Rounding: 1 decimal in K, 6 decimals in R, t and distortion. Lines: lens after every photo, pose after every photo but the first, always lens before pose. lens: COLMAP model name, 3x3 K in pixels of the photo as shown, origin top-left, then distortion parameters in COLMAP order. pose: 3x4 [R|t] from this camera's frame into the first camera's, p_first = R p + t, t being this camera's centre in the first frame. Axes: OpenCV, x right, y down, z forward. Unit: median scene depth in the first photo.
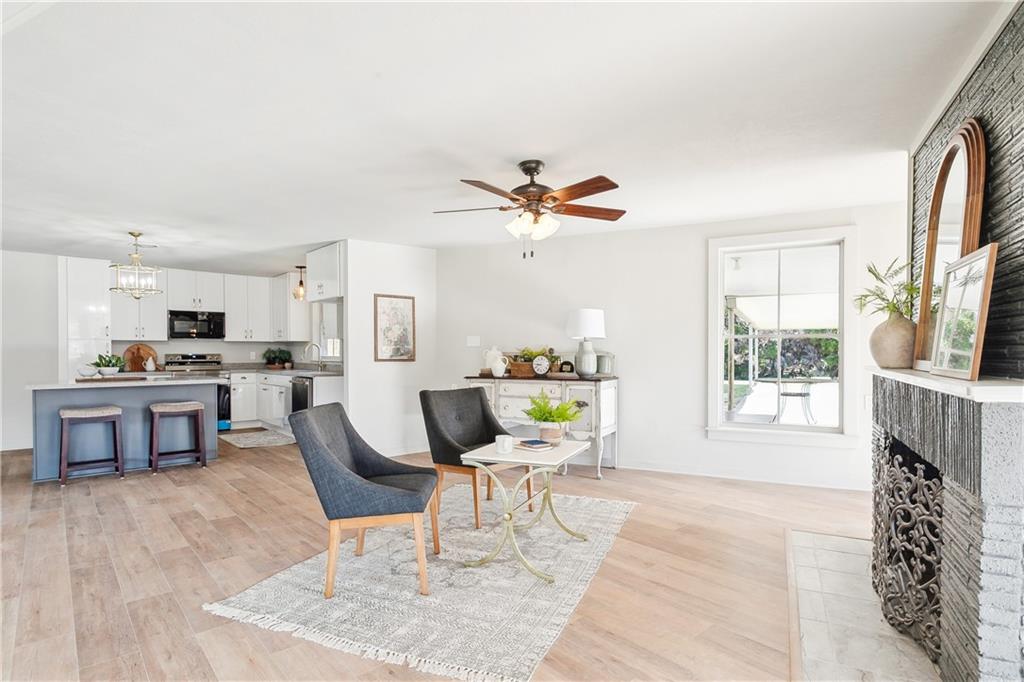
lens RADIAL K [[544.4, 0, 526.7], [0, 544.4, 374.2], [0, 0, 1]] dist [0.000126, 0.000126]
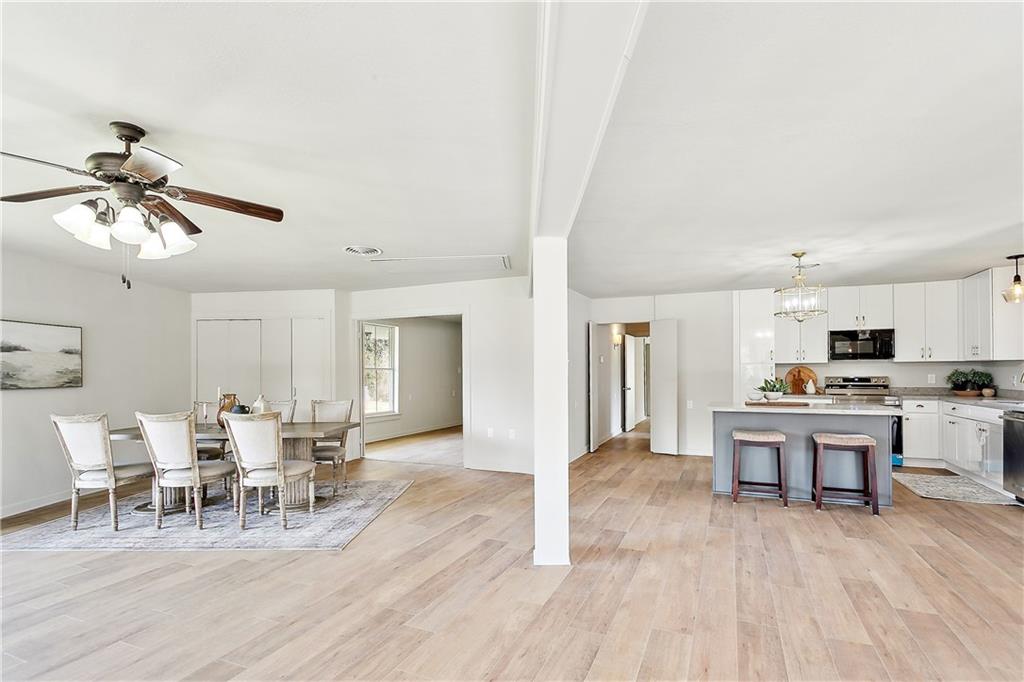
lens RADIAL K [[490.6, 0, 513.8], [0, 490.6, 351.6], [0, 0, 1]] dist [0.001649, 0.000111]
pose [[0.420103, -0.038061, -0.906678, -0.134733], [-0.029611, 0.998013, -0.055615, -0.021128], [0.906993, 0.050212, 0.418141, 0.169939]]
